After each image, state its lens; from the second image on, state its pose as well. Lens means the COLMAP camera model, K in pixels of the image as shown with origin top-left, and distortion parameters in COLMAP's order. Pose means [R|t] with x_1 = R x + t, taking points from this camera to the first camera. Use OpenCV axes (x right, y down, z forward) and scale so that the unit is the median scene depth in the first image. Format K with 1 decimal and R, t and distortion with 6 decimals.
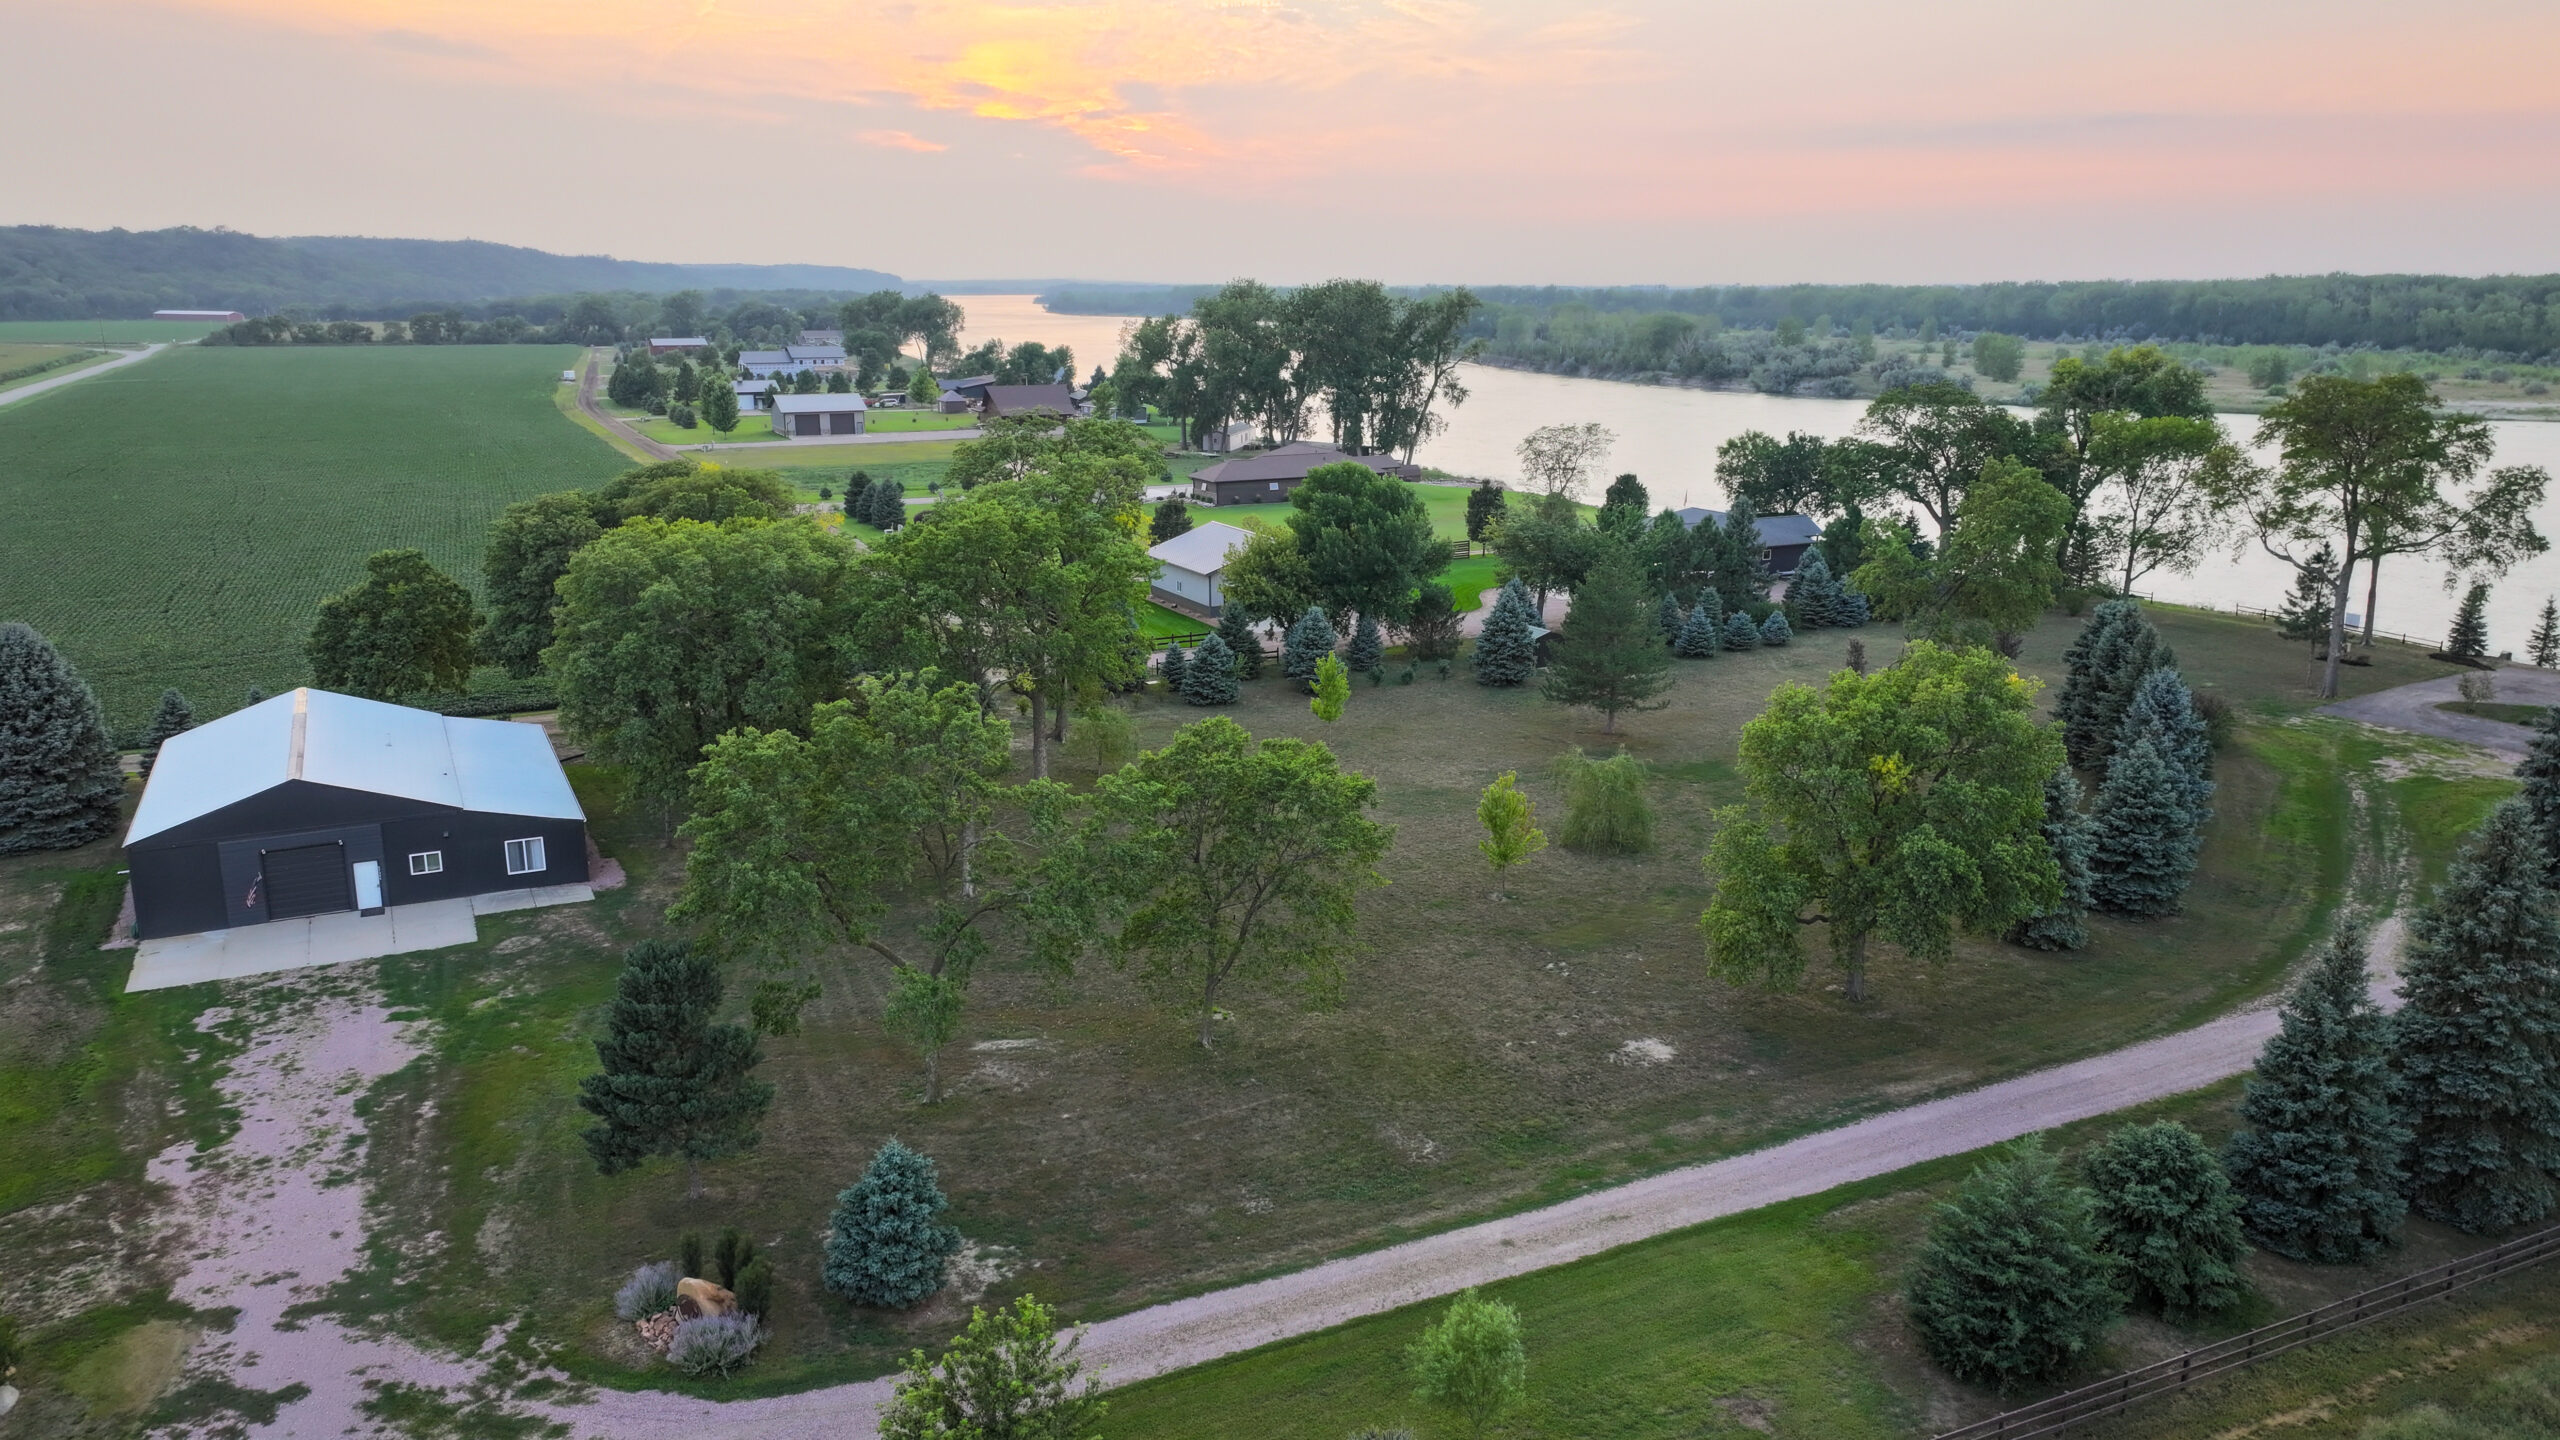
lens RADIAL K [[1788.4, 0, 1284.0], [0, 1788.4, 718.4], [0, 0, 1]] dist [0.004056, 0.005323]
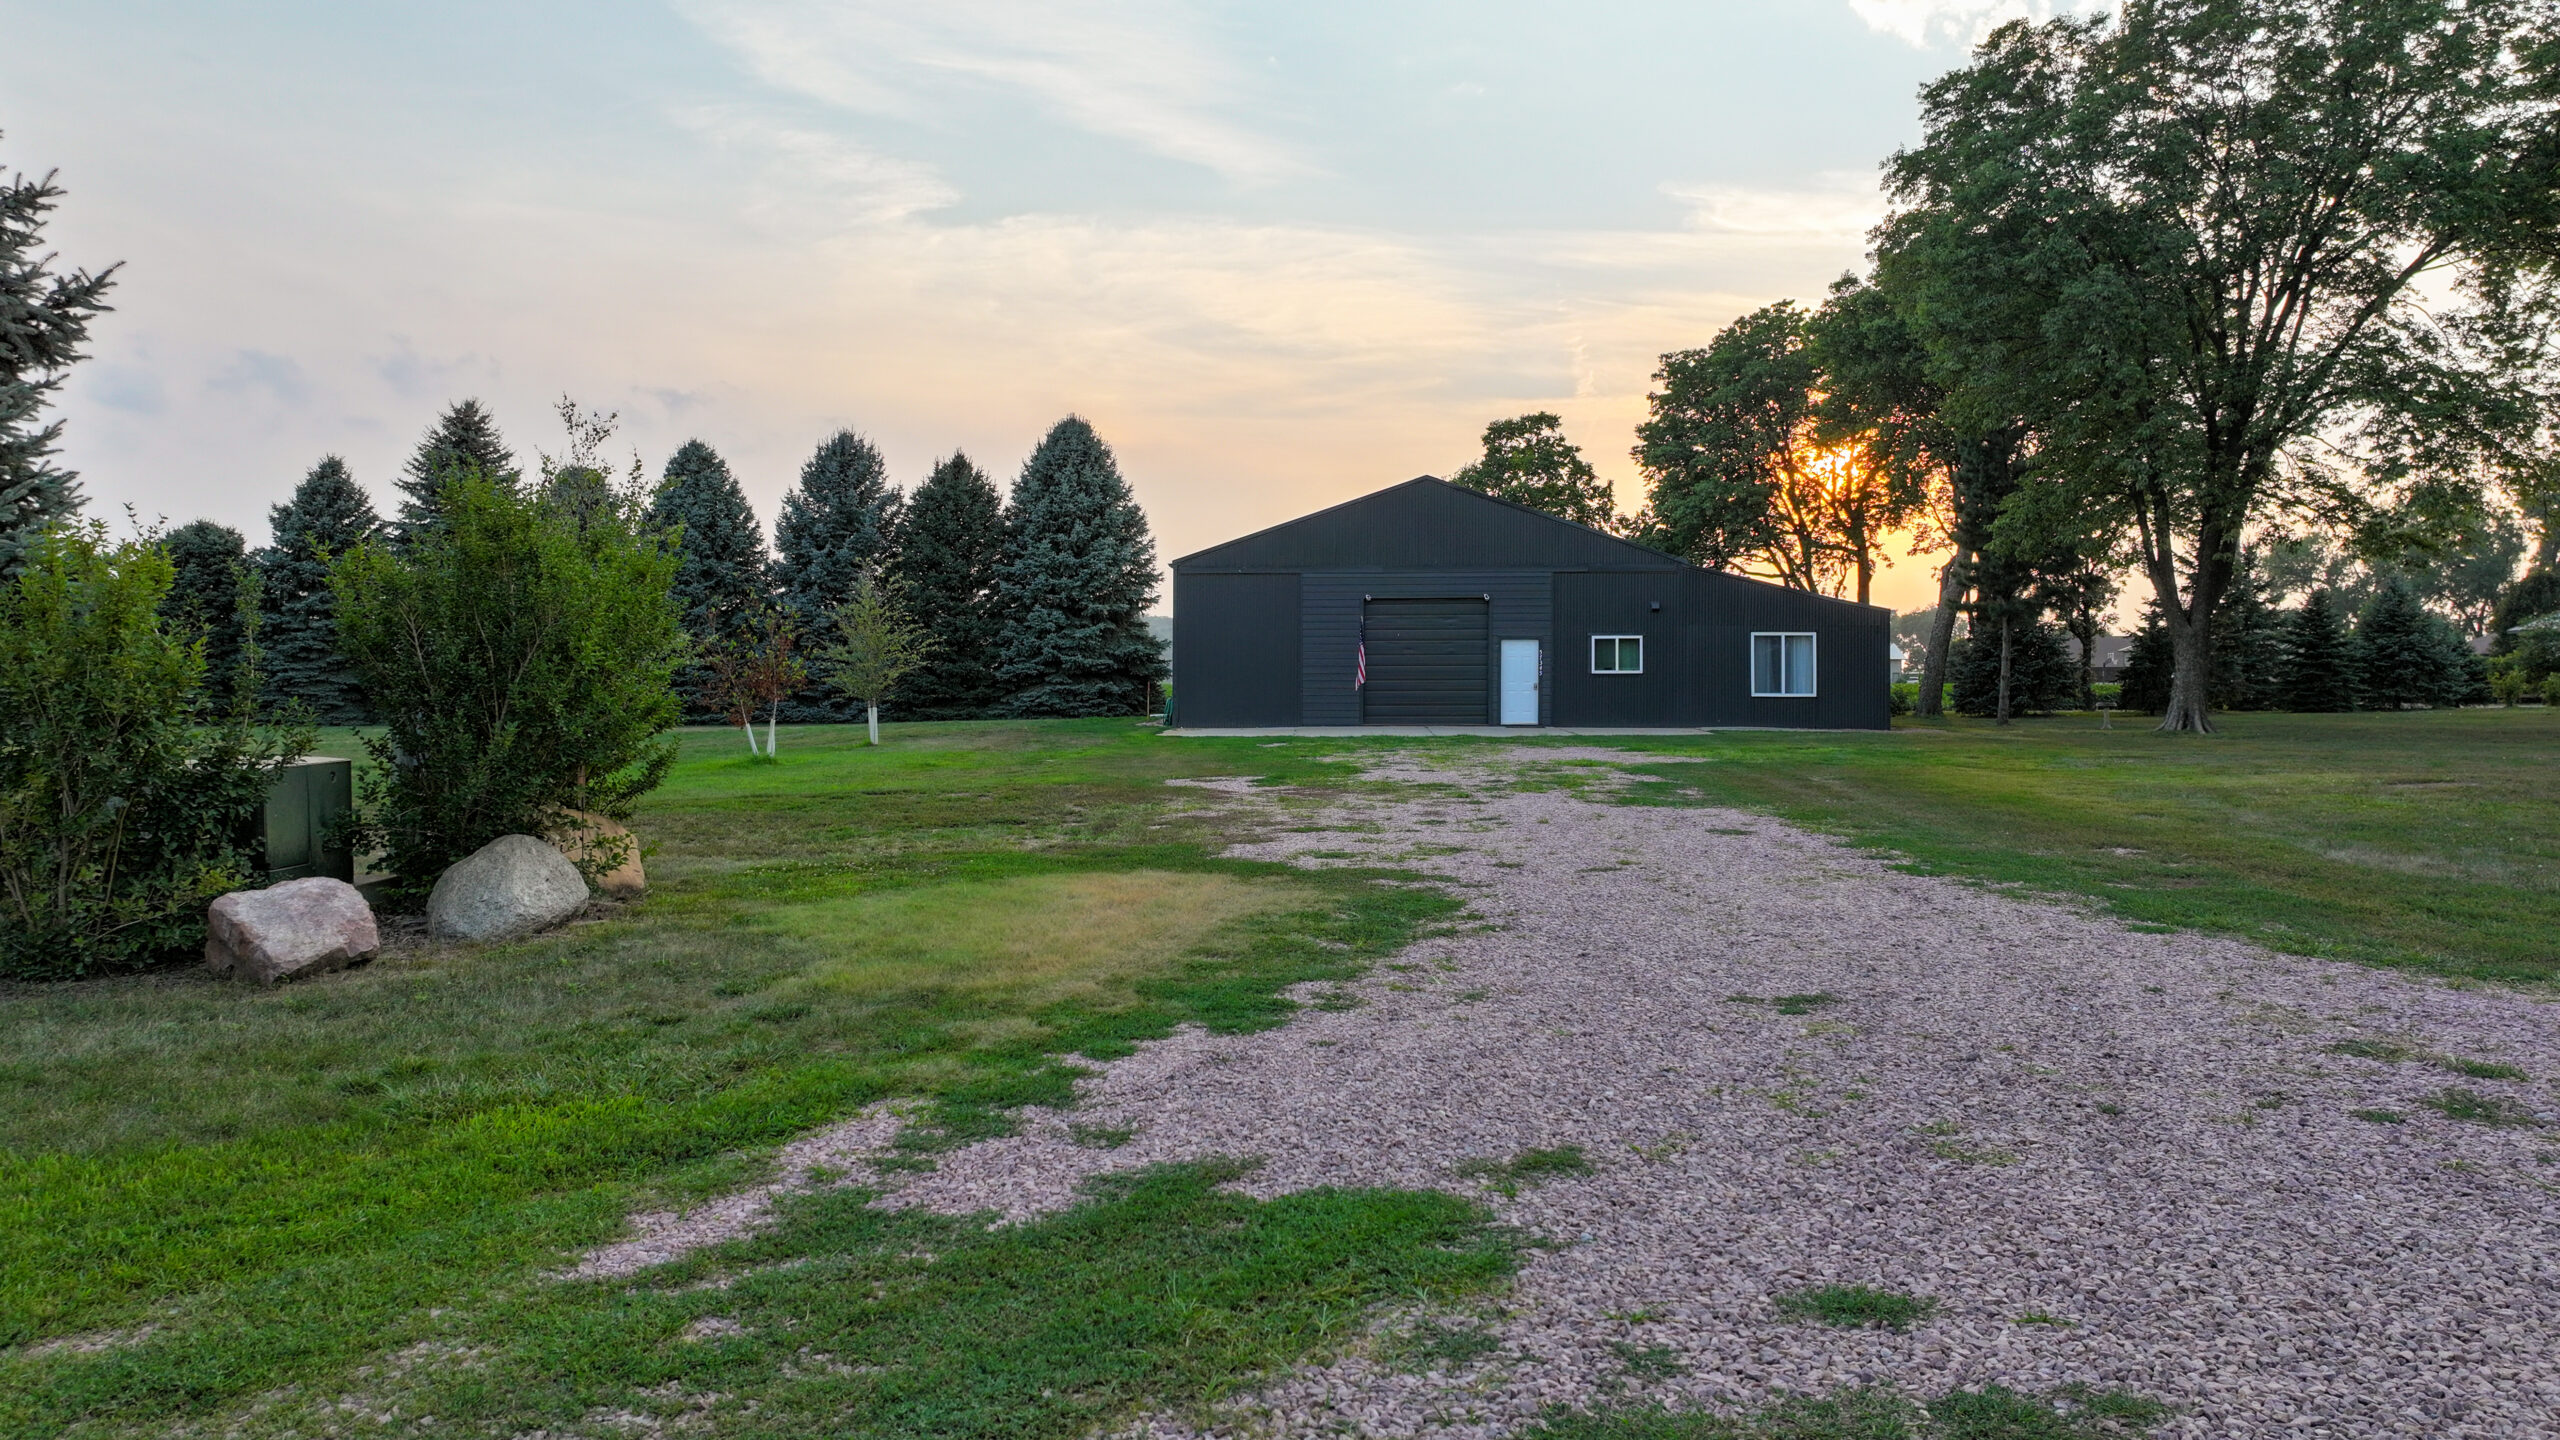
lens RADIAL K [[1788.4, 0, 1282.1], [0, 1788.4, 719.7], [0, 0, 1]] dist [0.004056, 0.005323]
pose [[0.870641, -0.003738, -0.491906, -0.169672], [-0.106999, 0.974590, -0.196787, 0.125792], [0.480142, 0.223965, 0.848118, 0.277222]]
